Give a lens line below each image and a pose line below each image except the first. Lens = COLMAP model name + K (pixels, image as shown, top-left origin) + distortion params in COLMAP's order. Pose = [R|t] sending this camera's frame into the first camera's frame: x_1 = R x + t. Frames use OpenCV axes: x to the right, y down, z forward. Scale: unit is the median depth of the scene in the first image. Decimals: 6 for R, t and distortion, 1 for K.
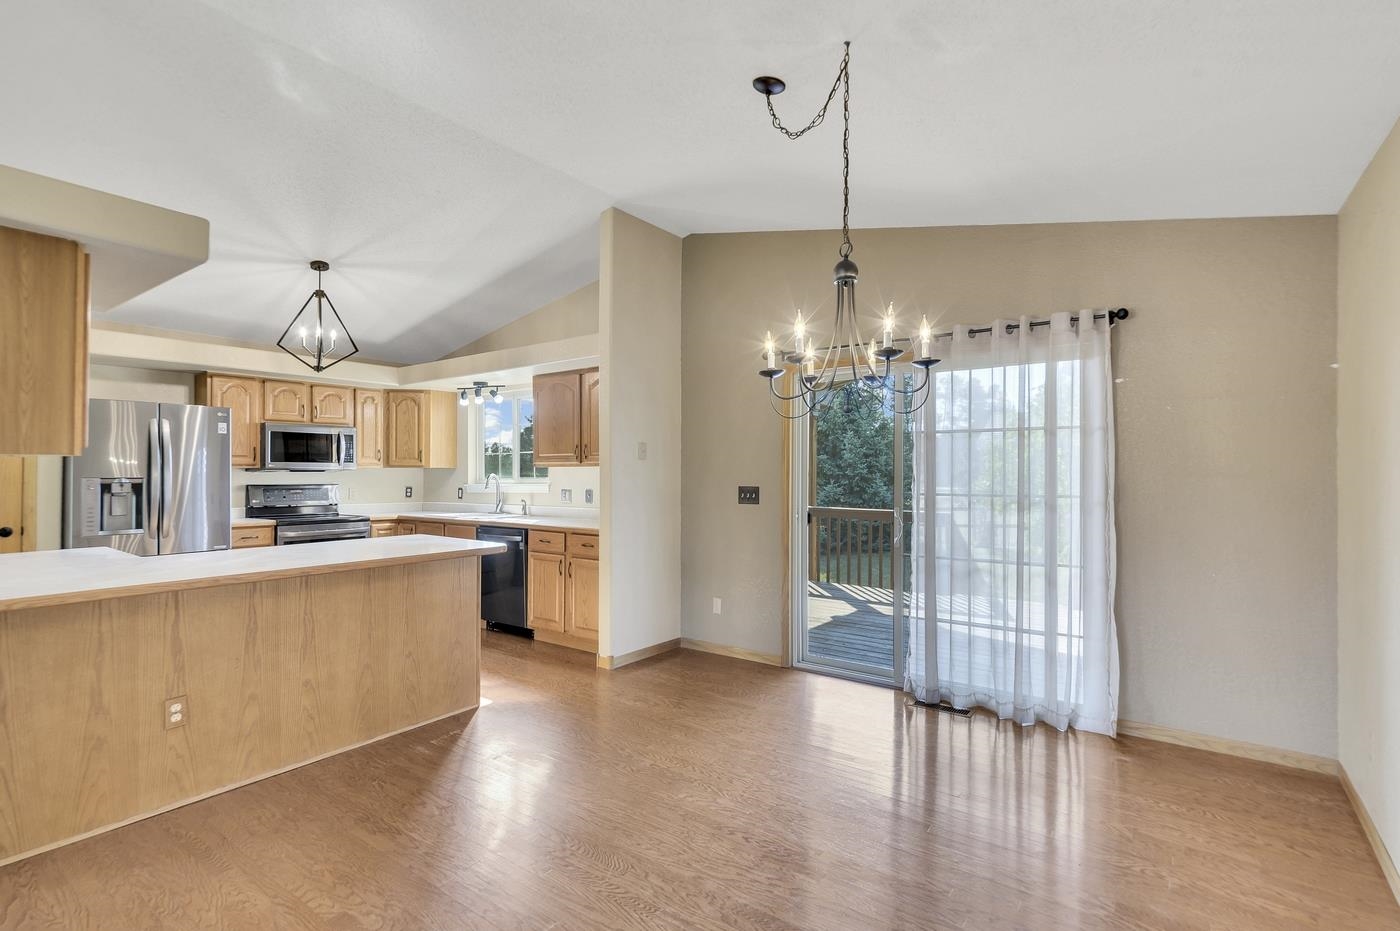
lens RADIAL K [[664.3, 0, 700.0], [0, 664.3, 465.5], [0, 0, 1]] dist [0.000575, 0.000167]
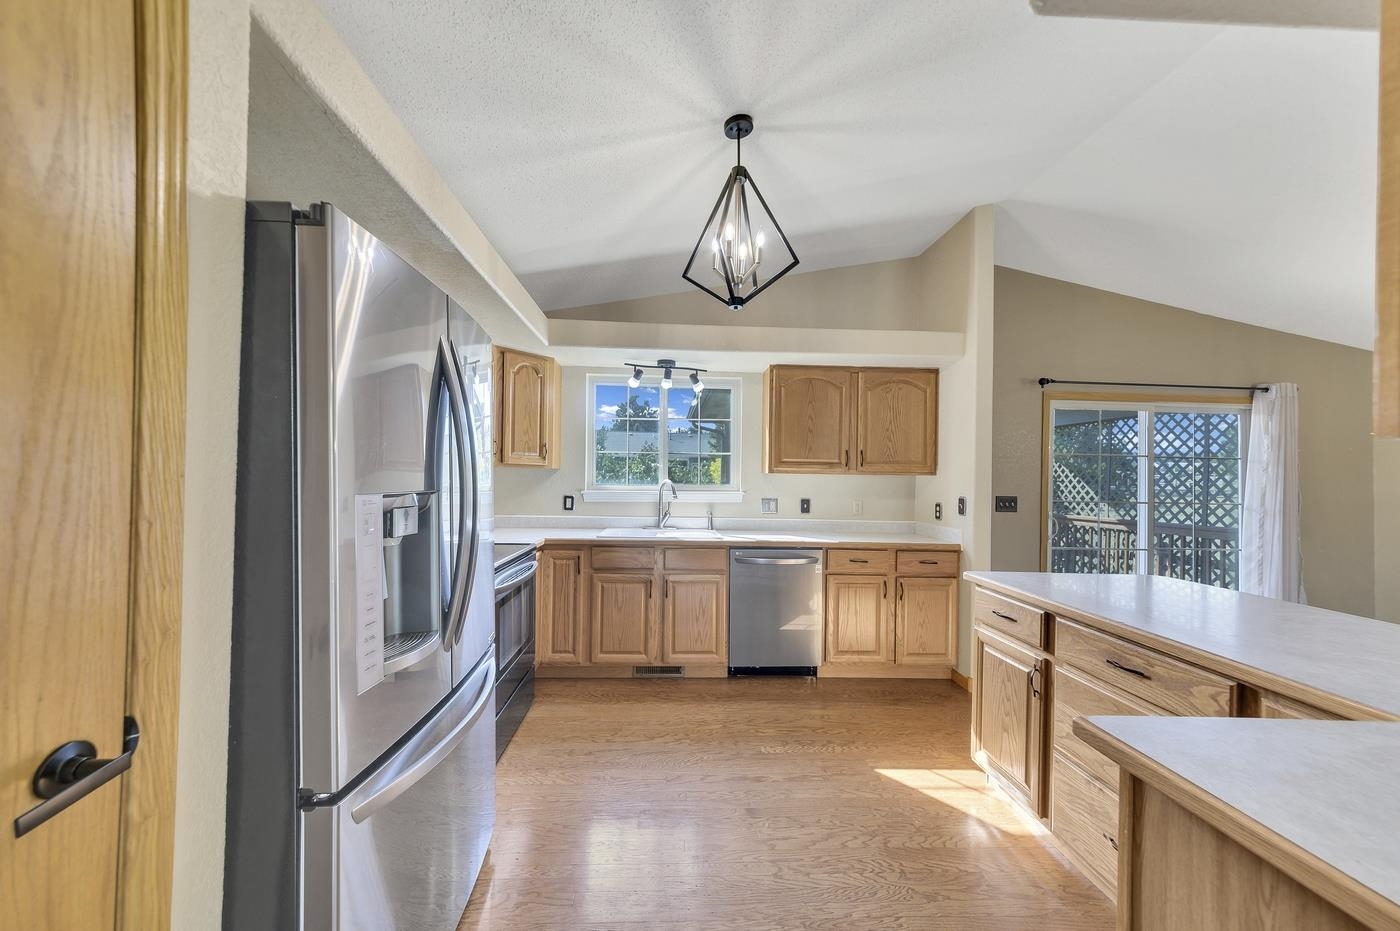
lens RADIAL K [[507.8, 0, 702.9], [0, 507.8, 475.0], [0, 0, 1]] dist [0.000346, 0.000077]
pose [[0.775003, 0.017277, 0.631721, -0.699382], [-0.024393, 0.999699, 0.002585, 0.004911], [-0.631486, -0.017413, 0.775192, 0.535201]]
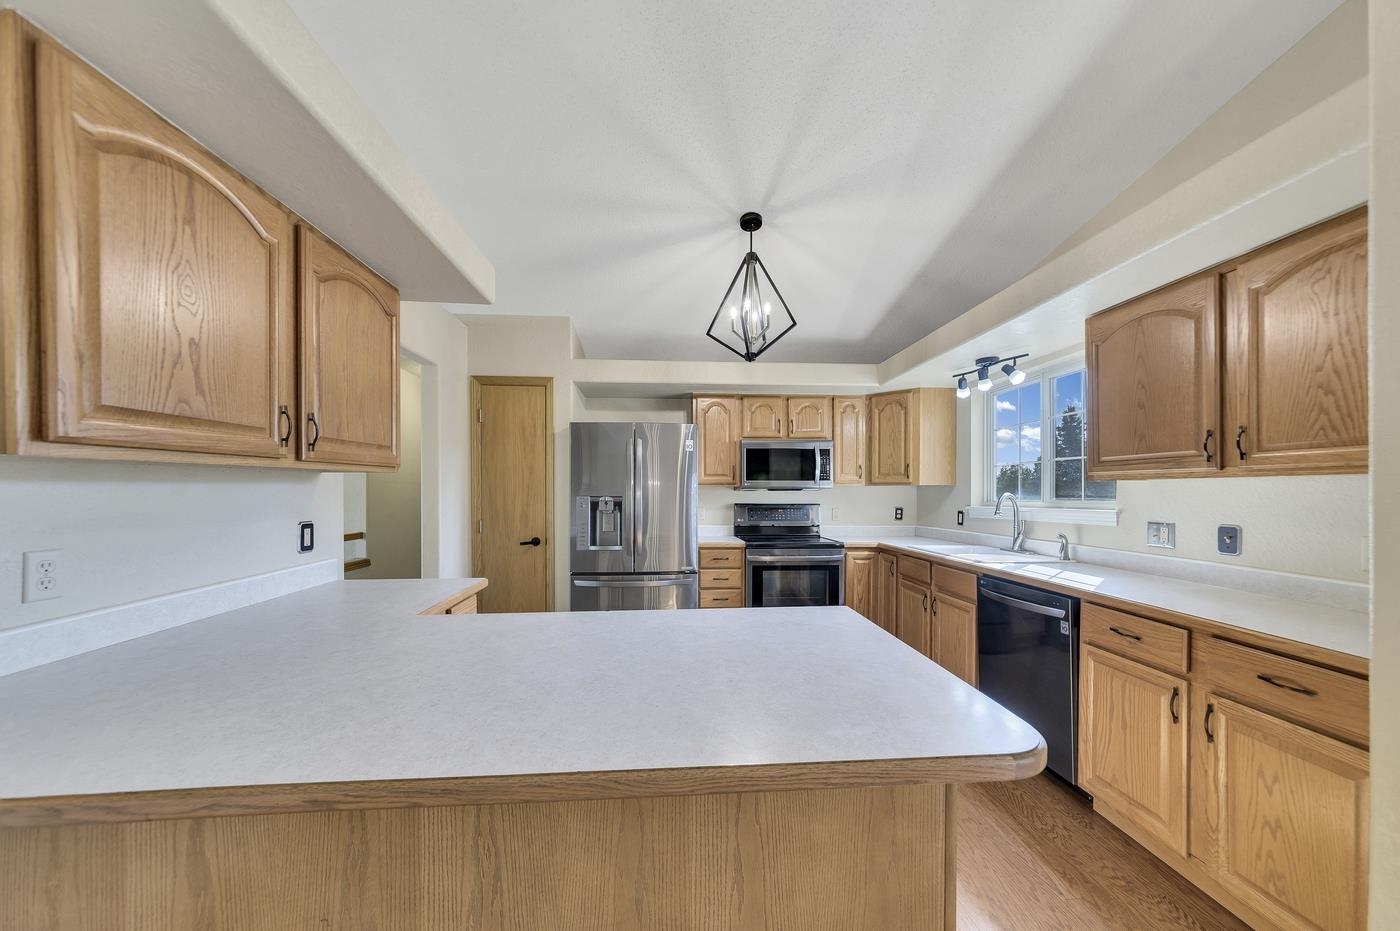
lens RADIAL K [[482.8, 0, 702.5], [0, 482.8, 497.1], [0, 0, 1]] dist [0.000552, -0.000035]
pose [[0.641820, 0.007824, -0.766816, -0.142269], [0.009479, 0.999791, 0.018135, 0.005208], [0.766797, -0.018908, 0.641611, 0.474470]]
